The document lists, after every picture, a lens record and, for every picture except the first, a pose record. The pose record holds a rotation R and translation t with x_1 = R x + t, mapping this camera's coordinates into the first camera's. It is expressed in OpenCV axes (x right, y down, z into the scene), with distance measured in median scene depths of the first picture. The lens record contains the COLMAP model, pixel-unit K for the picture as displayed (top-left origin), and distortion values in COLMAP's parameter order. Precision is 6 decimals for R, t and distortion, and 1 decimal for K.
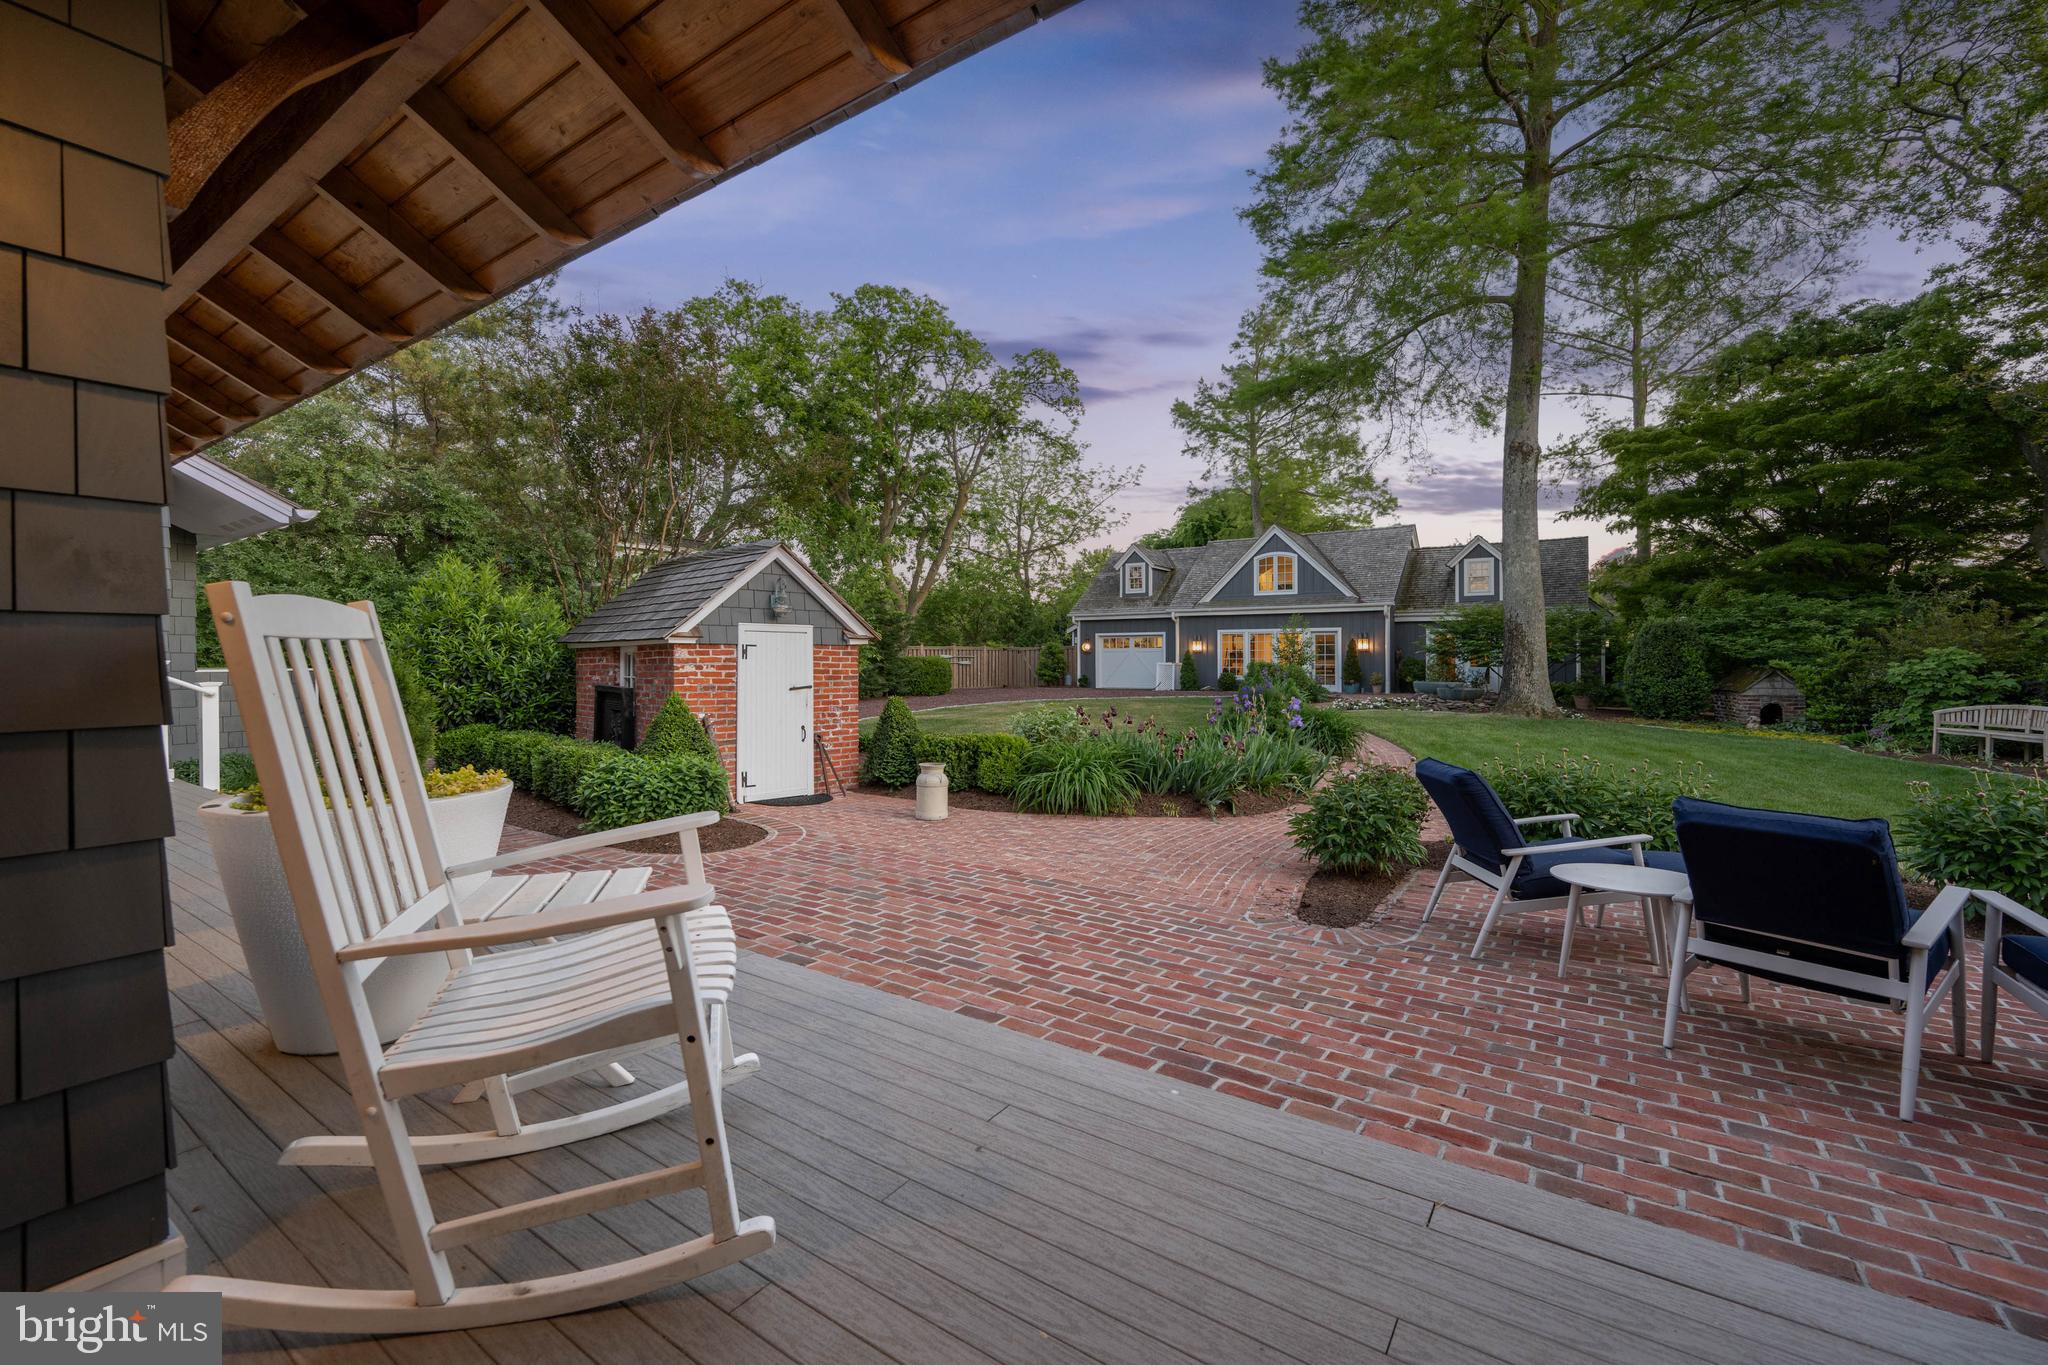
lens RADIAL K [[803.1, 0, 1014.5], [0, 803.1, 636.9], [0, 0, 1]] dist [-0.004661, 0.001070]
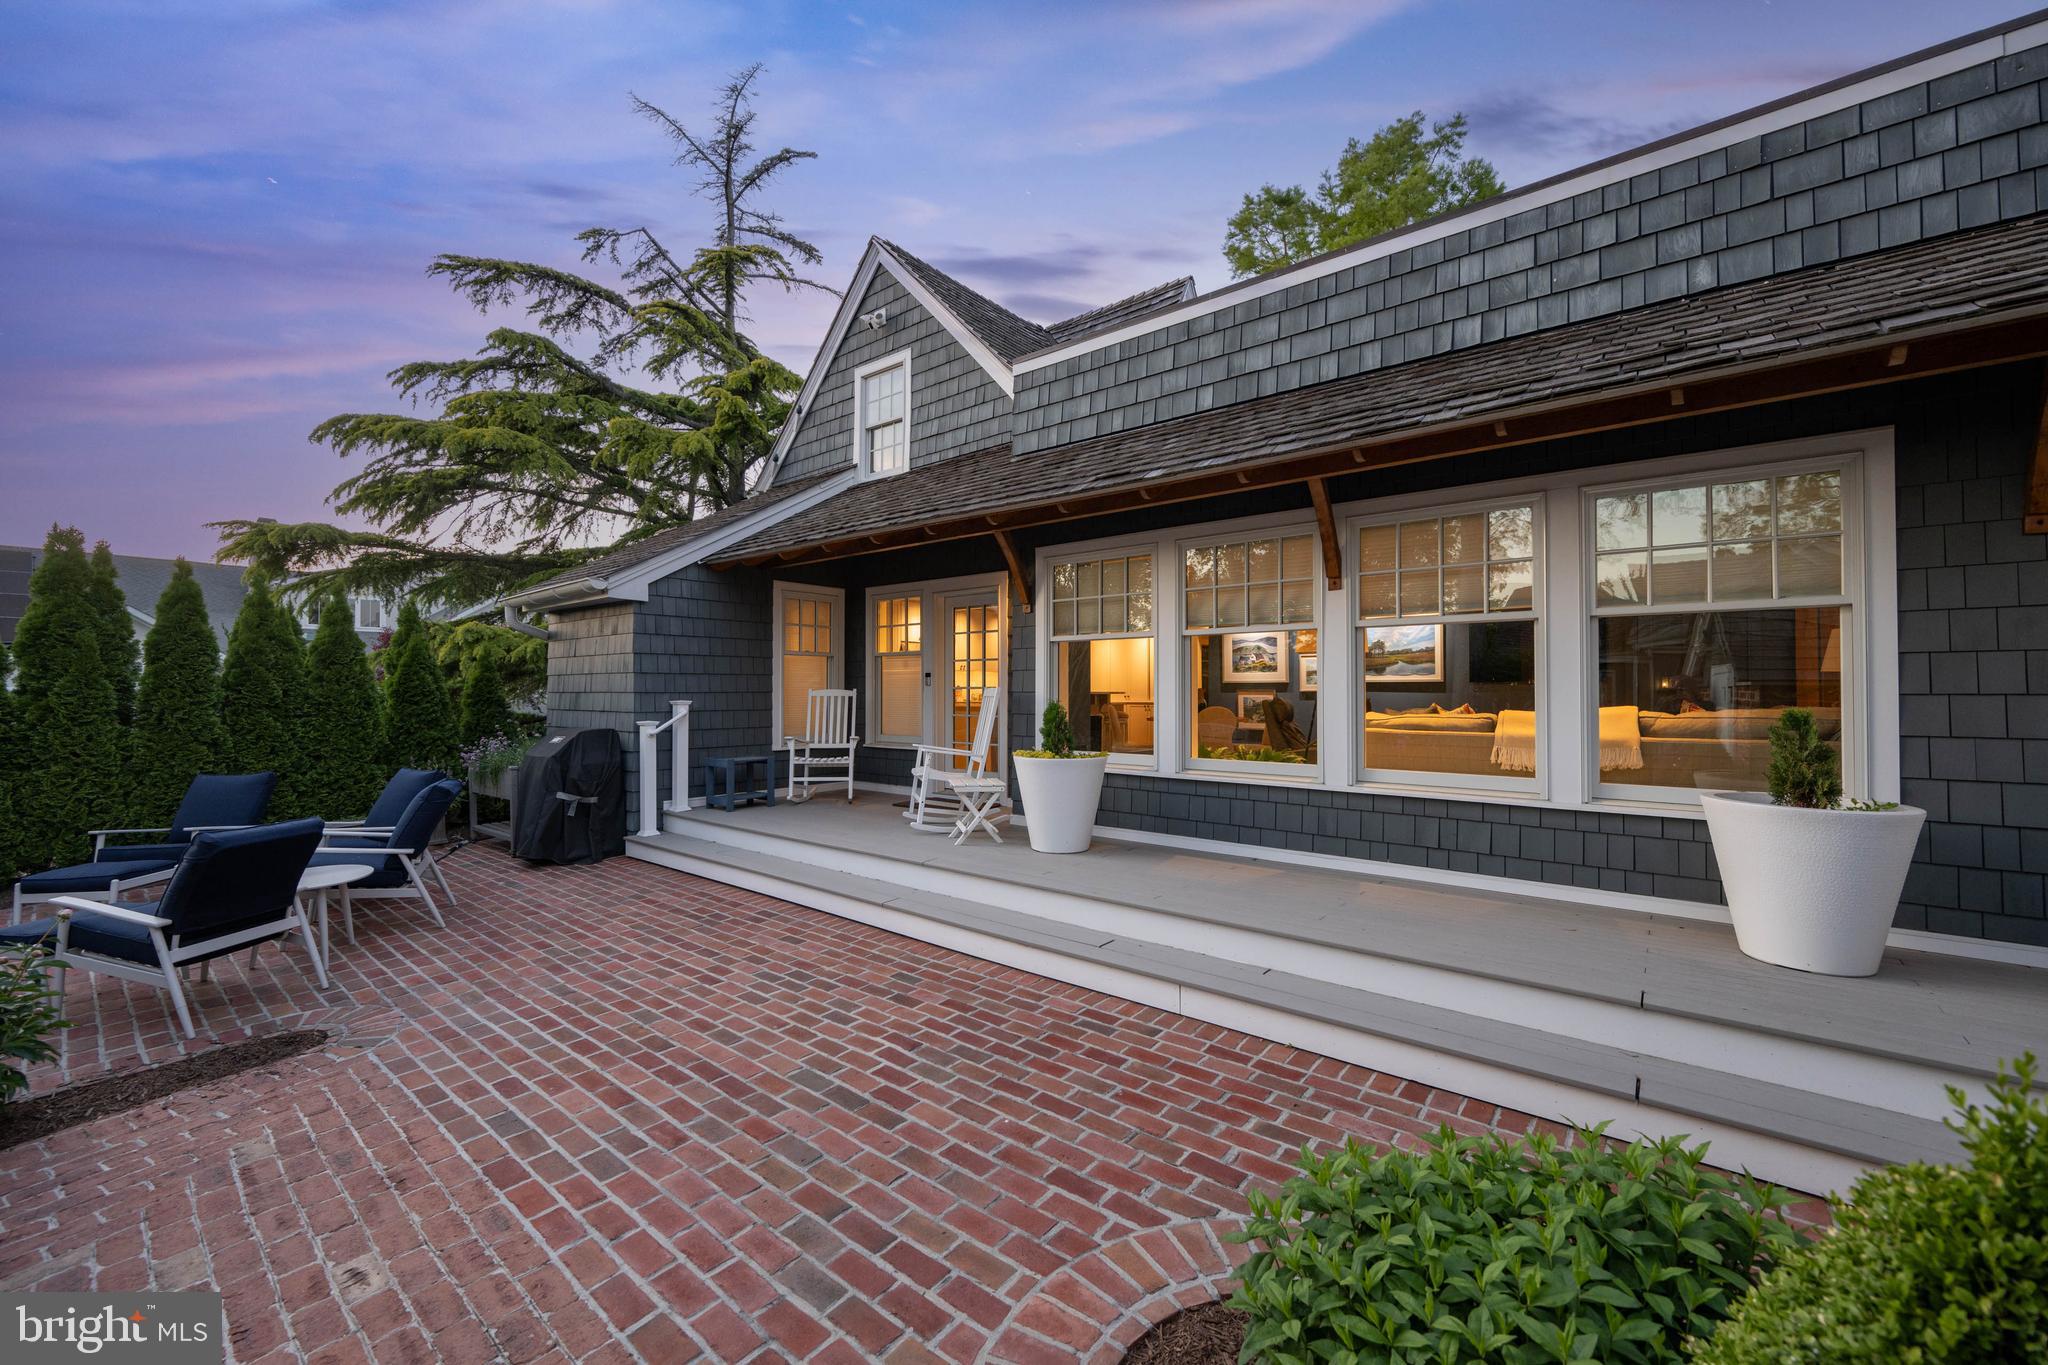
lens RADIAL K [[803.1, 0, 1017.5], [0, 803.1, 678.2], [0, 0, 1]] dist [-0.004661, 0.001070]
pose [[-0.995453, 0.011287, 0.094578, -0.169054], [0.007515, 0.999166, -0.040147, 0.004809], [-0.094953, -0.039254, -0.994708, 0.671766]]
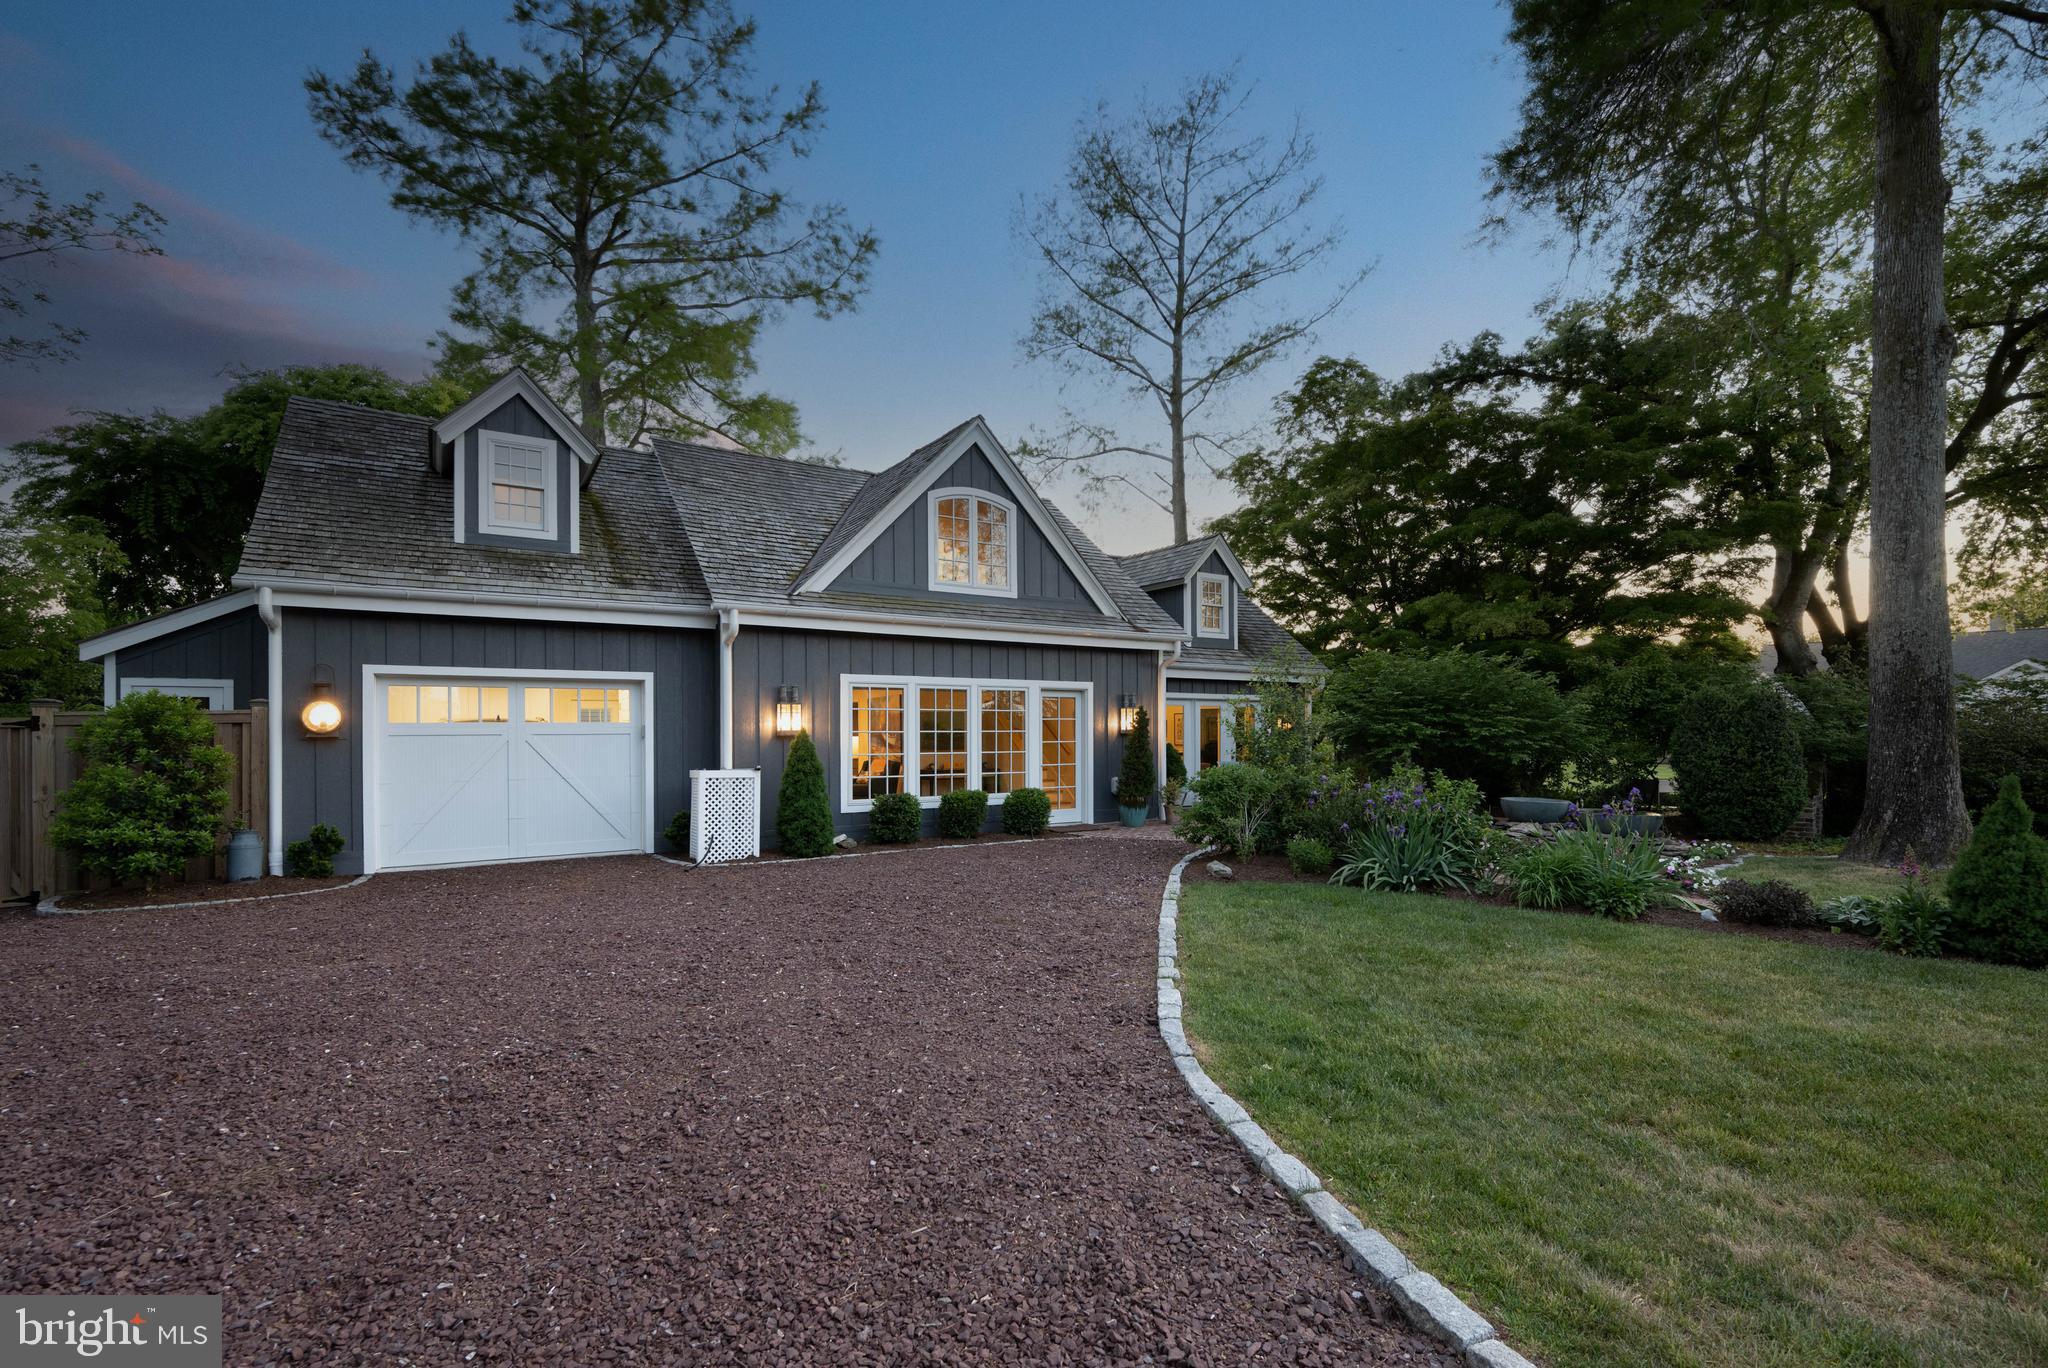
lens RADIAL K [[922.6, 0, 1042.2], [0, 922.6, 721.9], [0, 0, 1]] dist [-0.001490, -0.000306]
pose [[0.394252, 0.012472, 0.918918, -0.275601], [-0.025956, 0.999660, -0.002432, 0.032069], [-0.918636, -0.022893, 0.394441, 2.030204]]
